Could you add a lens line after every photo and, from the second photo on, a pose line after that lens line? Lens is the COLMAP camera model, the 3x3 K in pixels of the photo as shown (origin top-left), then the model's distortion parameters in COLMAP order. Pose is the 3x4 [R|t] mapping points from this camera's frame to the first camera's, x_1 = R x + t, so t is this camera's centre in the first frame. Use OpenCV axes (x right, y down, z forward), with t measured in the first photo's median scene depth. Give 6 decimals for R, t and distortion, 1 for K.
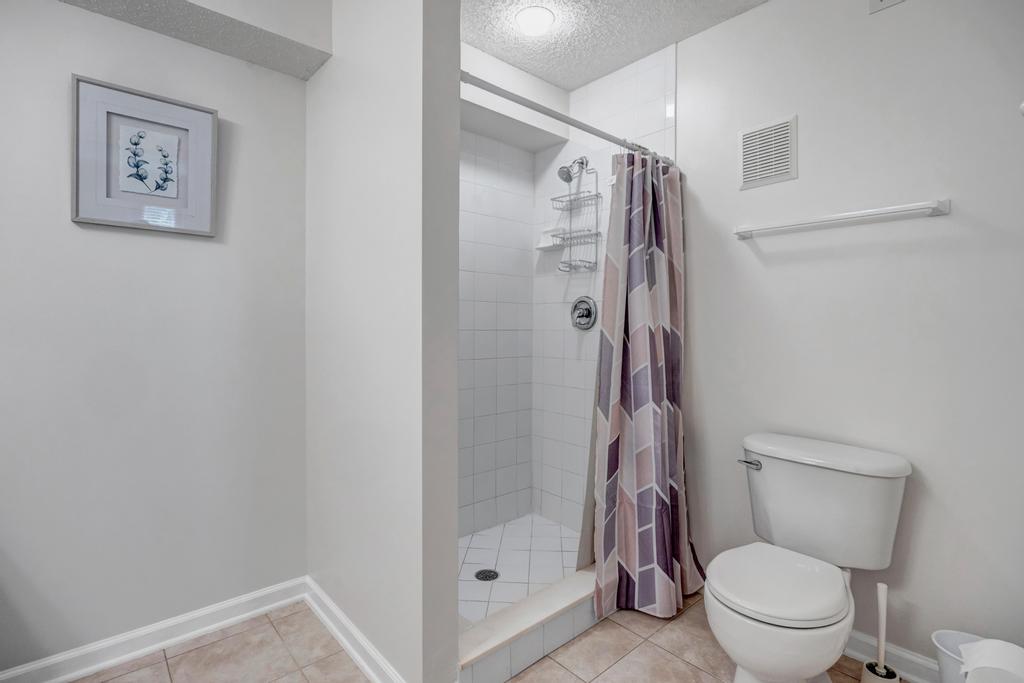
lens RADIAL K [[484.5, 0, 509.4], [0, 484.5, 335.3], [0, 0, 1]] dist [-0.017524, -0.000398]
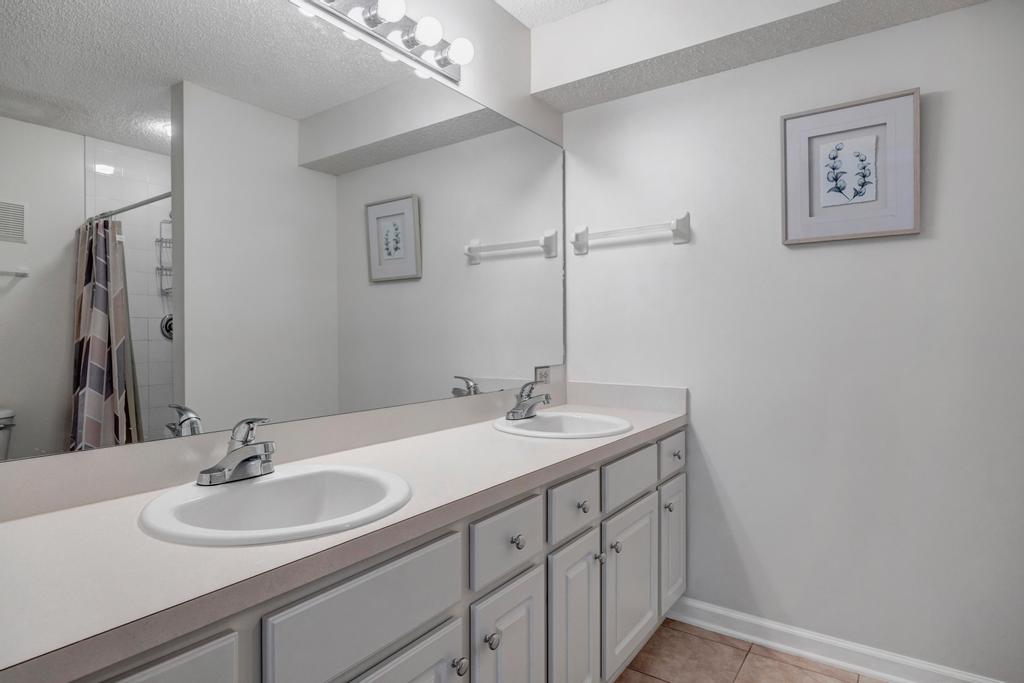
lens RADIAL K [[554.9, 0, 512.6], [0, 554.9, 334.4], [0, 0, 1]] dist [-0.005282, -0.000457]
pose [[0.228757, -0.008870, -0.973443, 0.174998], [-0.010047, 0.999884, -0.011472, -0.002247], [0.973432, 0.012405, 0.228641, 0.053721]]
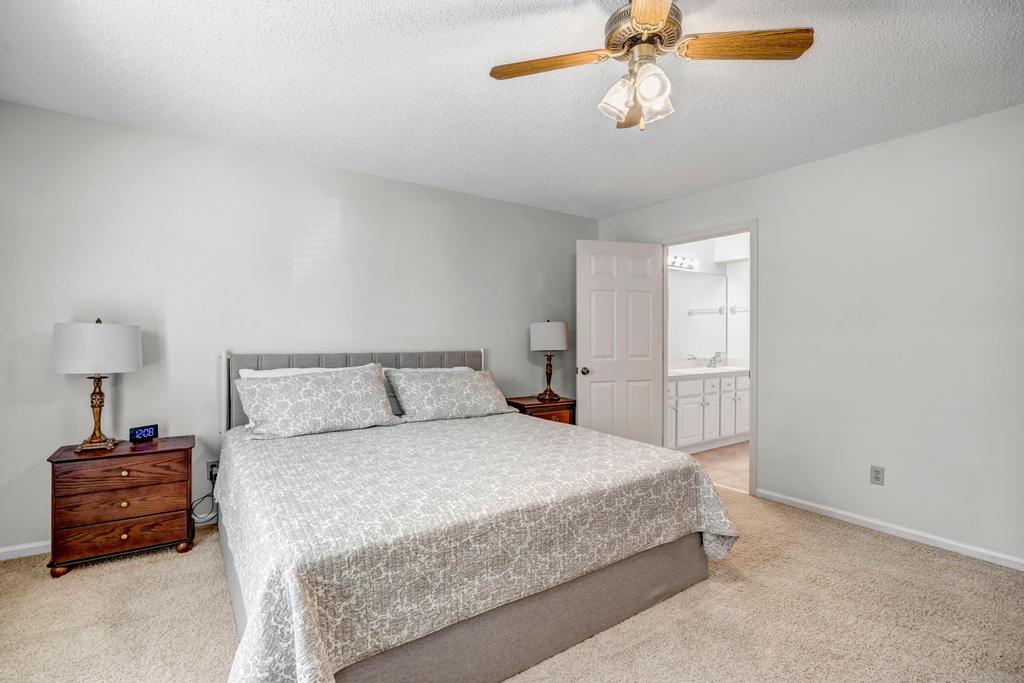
lens RADIAL K [[461.2, 0, 508.4], [0, 461.2, 336.2], [0, 0, 1]] dist [-0.018820, 0.000395]
pose [[-0.132122, 0.001999, -0.991231, 2.306934], [-0.017373, 0.999840, 0.004332, -0.043733], [0.991081, 0.017793, -0.132067, -0.612046]]
